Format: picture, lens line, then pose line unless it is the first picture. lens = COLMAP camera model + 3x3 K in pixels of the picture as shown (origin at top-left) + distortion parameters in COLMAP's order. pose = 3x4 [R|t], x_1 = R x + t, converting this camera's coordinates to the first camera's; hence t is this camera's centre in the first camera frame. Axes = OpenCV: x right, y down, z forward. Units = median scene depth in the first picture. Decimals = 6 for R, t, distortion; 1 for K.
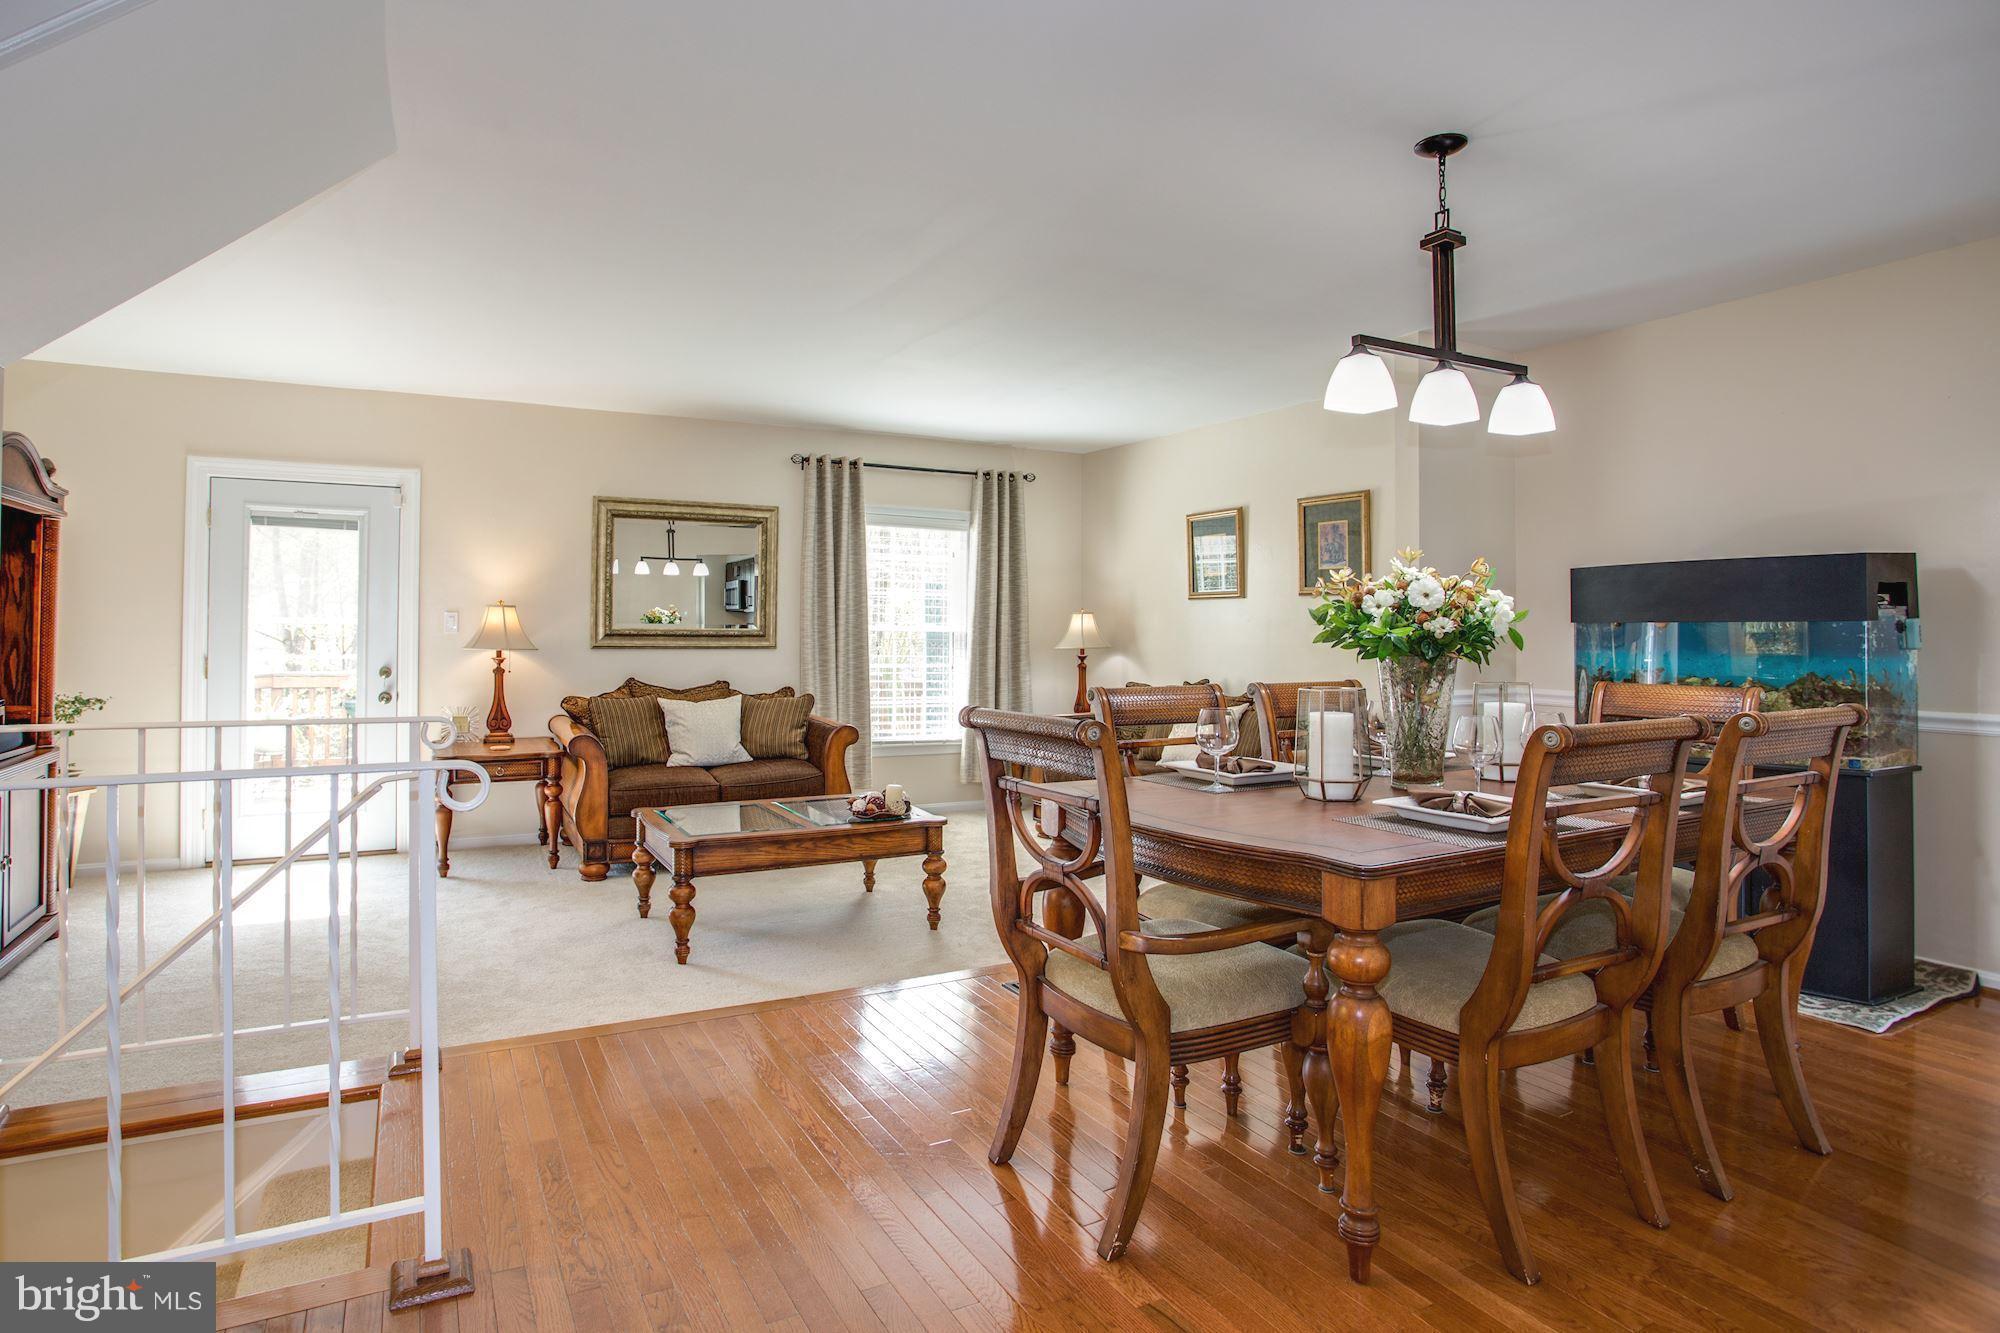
lens RADIAL K [[1034.2, 0, 910.8], [0, 1034.2, 624.2], [0, 0, 1]] dist [-0.051504, -0.000038]
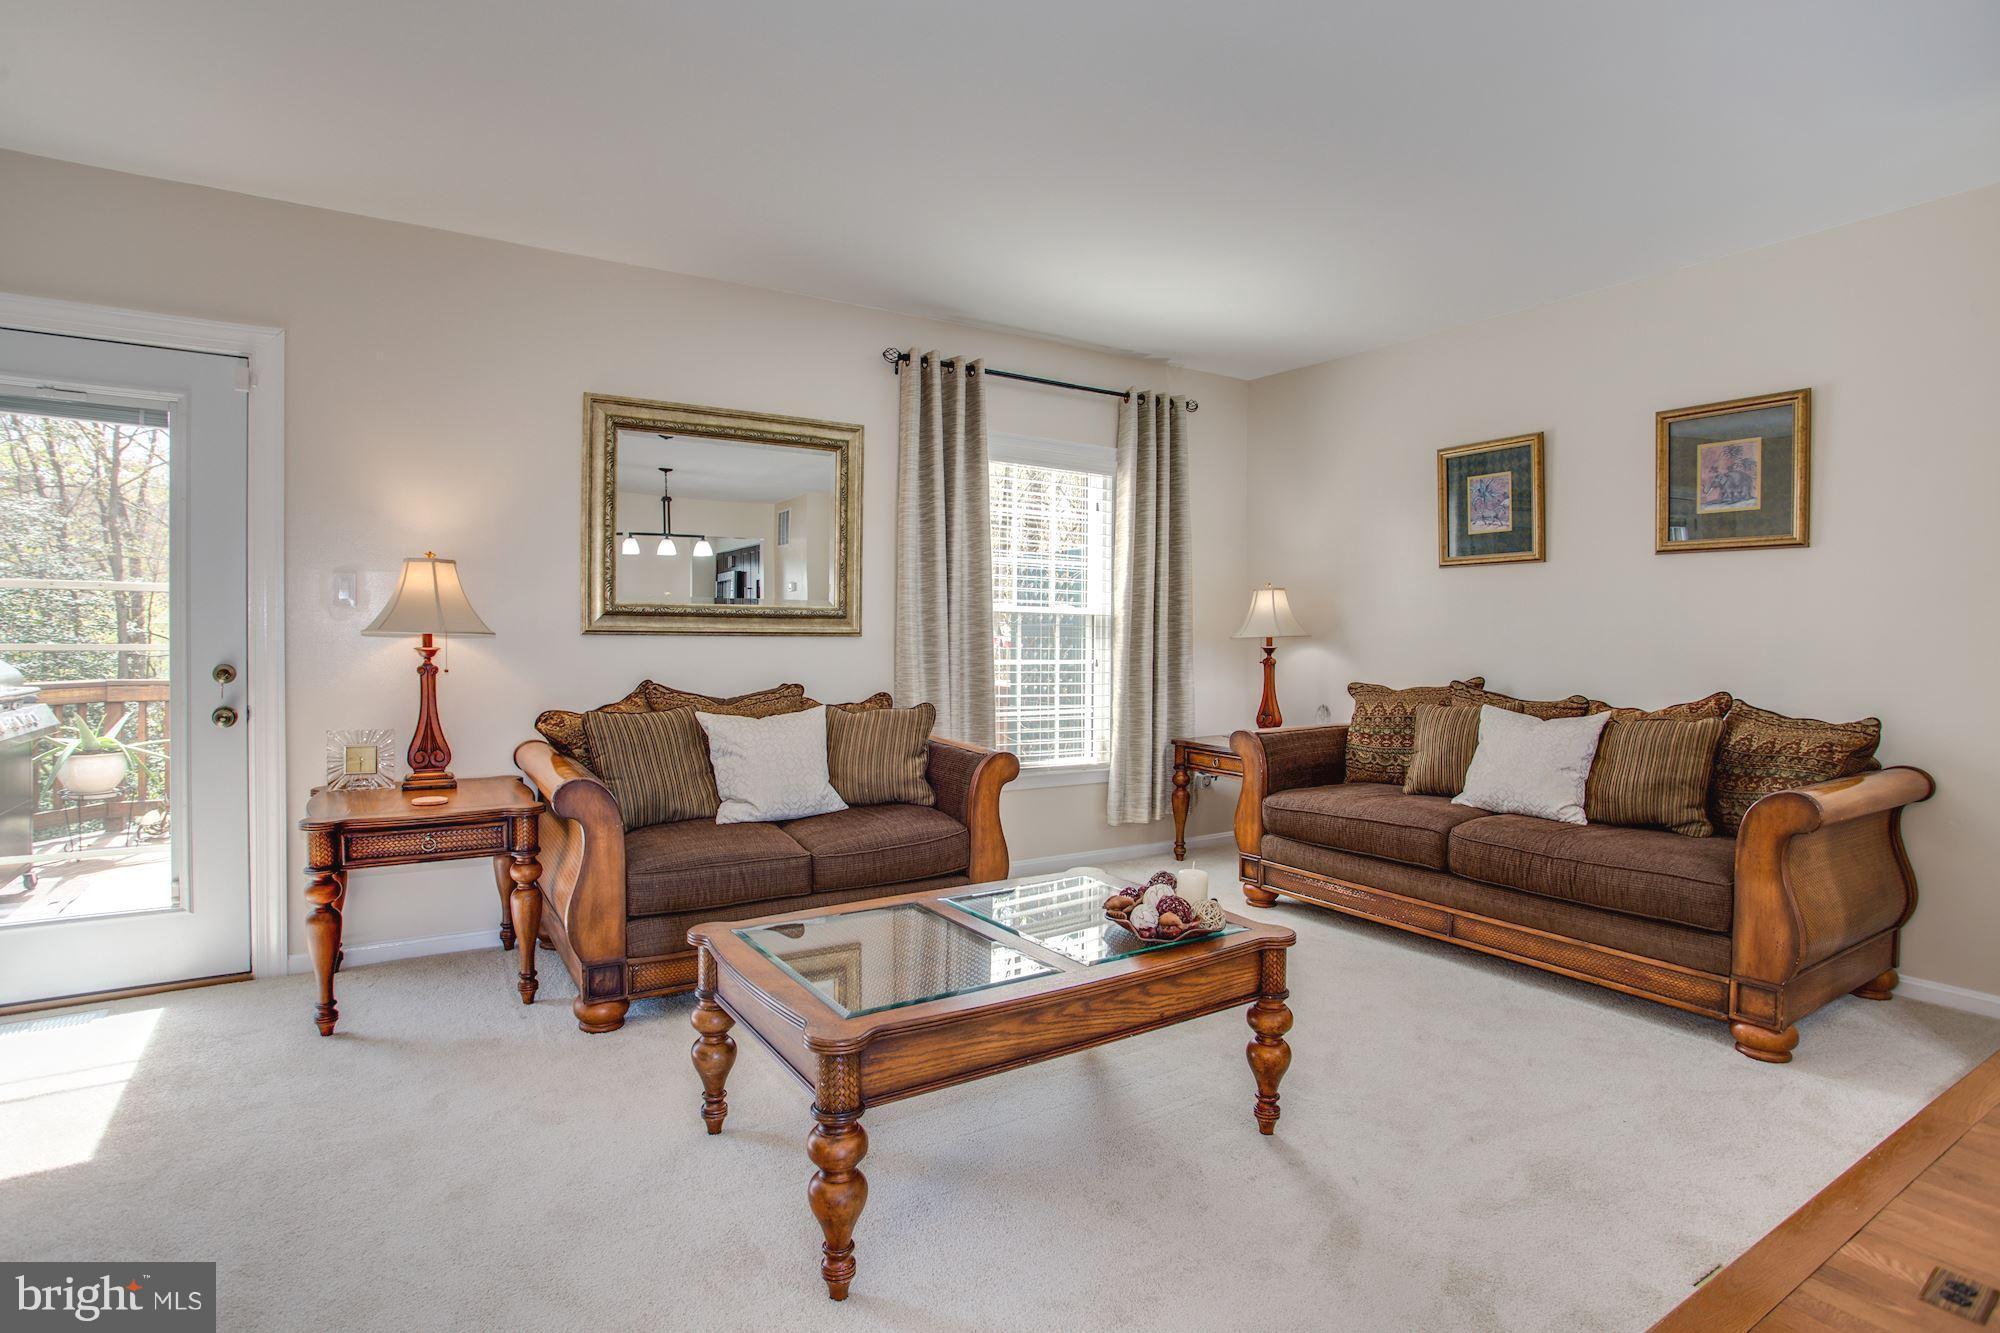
lens RADIAL K [[1002.6, 0, 983.0], [0, 1002.6, 657.7], [0, 0, 1]] dist [-0.071951, 0.039914]
pose [[0.993762, -0.004006, 0.111450, -0.140081], [0.001226, 0.999687, 0.025006, 0.023986], [-0.111515, -0.024713, 0.993455, 0.384172]]
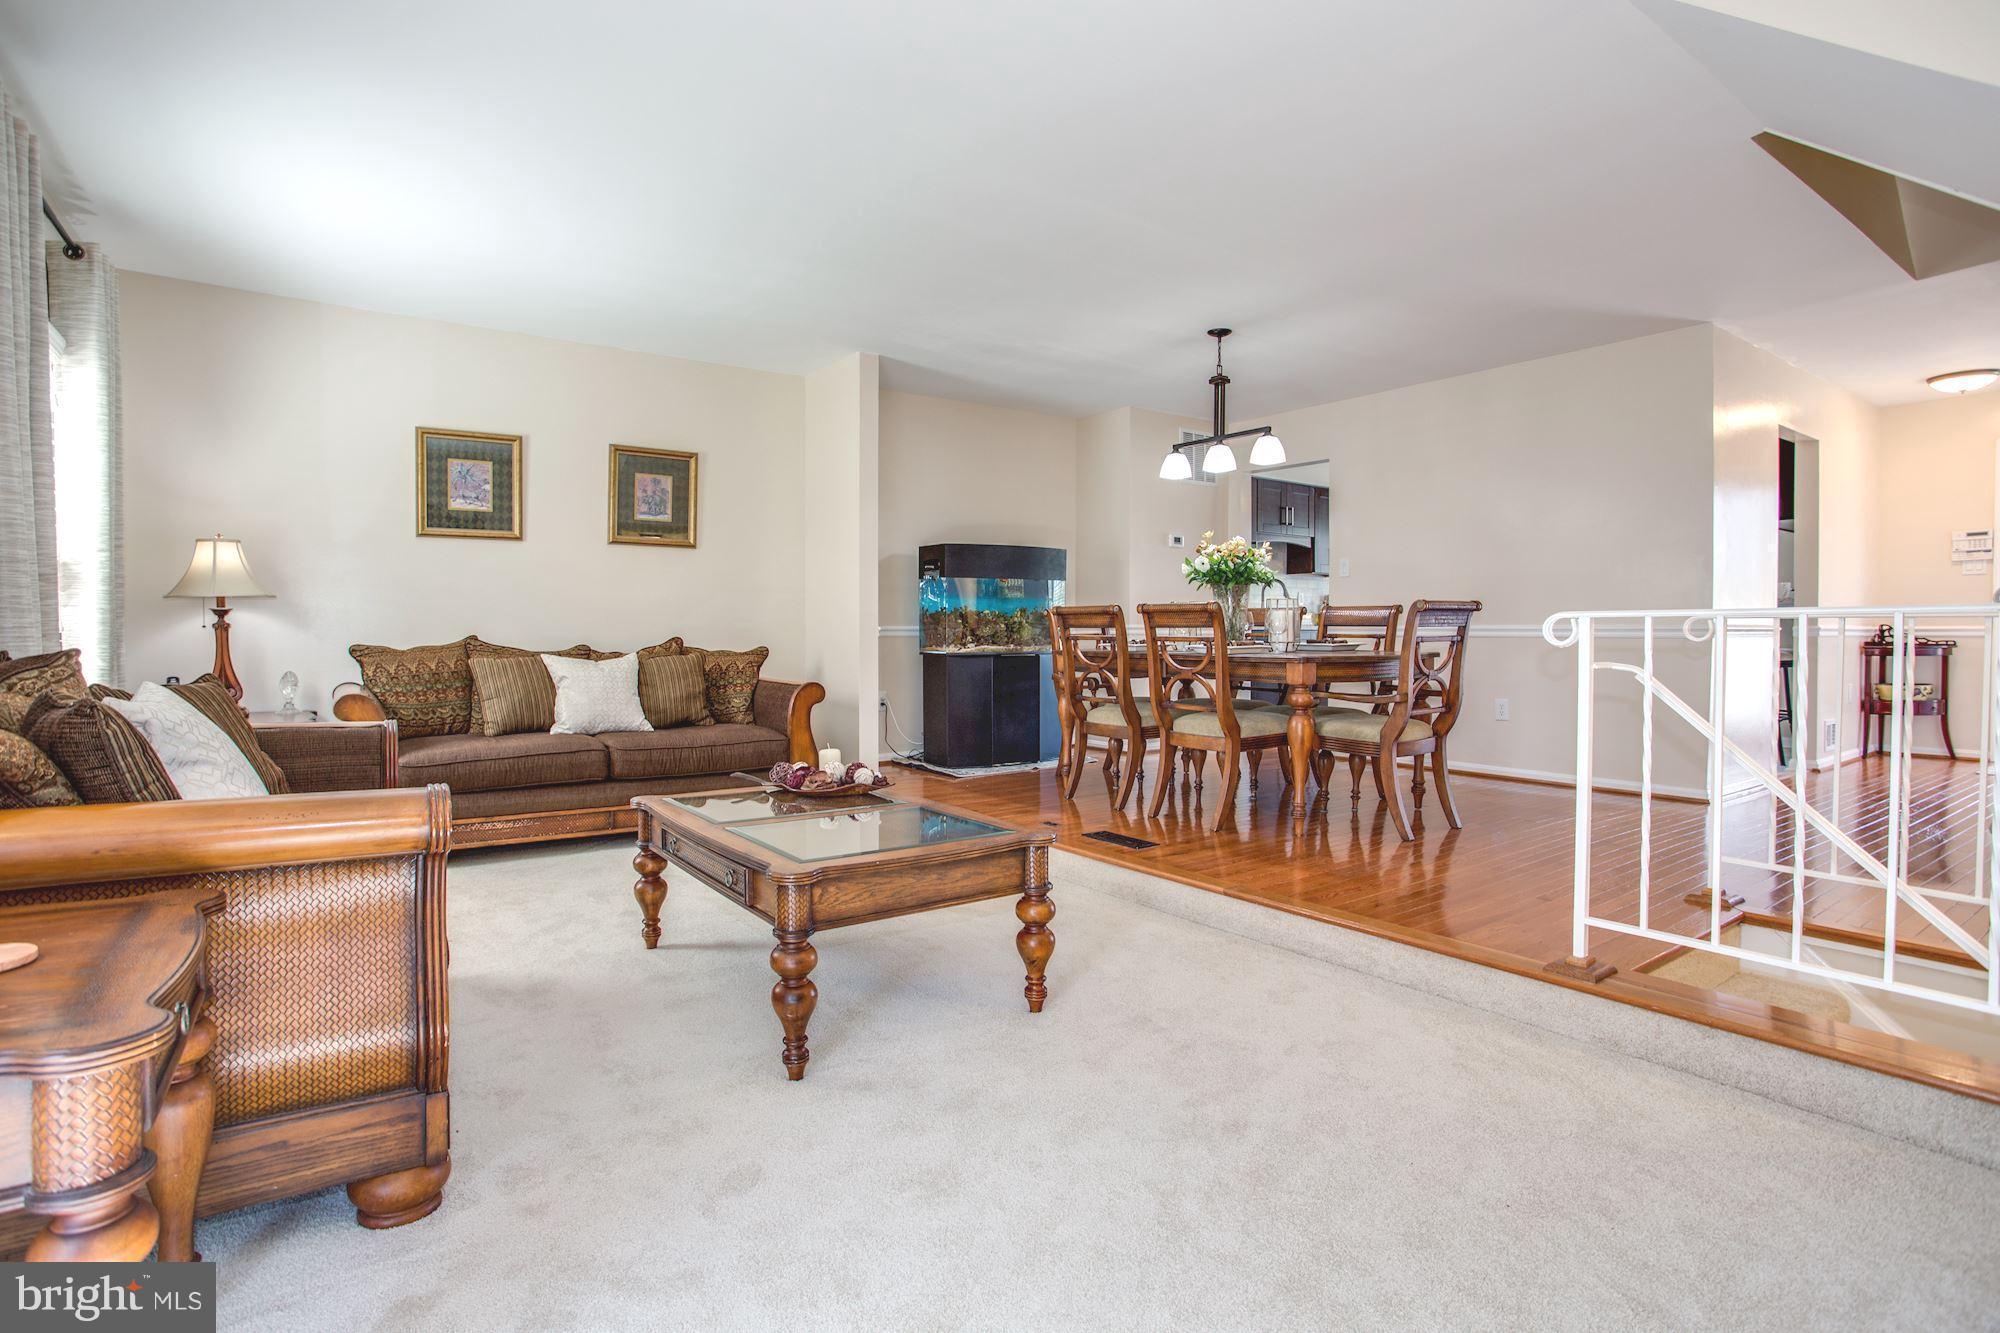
lens RADIAL K [[1002.6, 0, 983.0], [0, 1002.6, 657.7], [0, 0, 1]] dist [-0.071951, 0.039914]
pose [[-0.150721, -0.028419, 0.988168, -0.591294], [-0.002662, 0.999595, 0.028342, 0.051160], [-0.988573, 0.001641, -0.150735, 0.766189]]
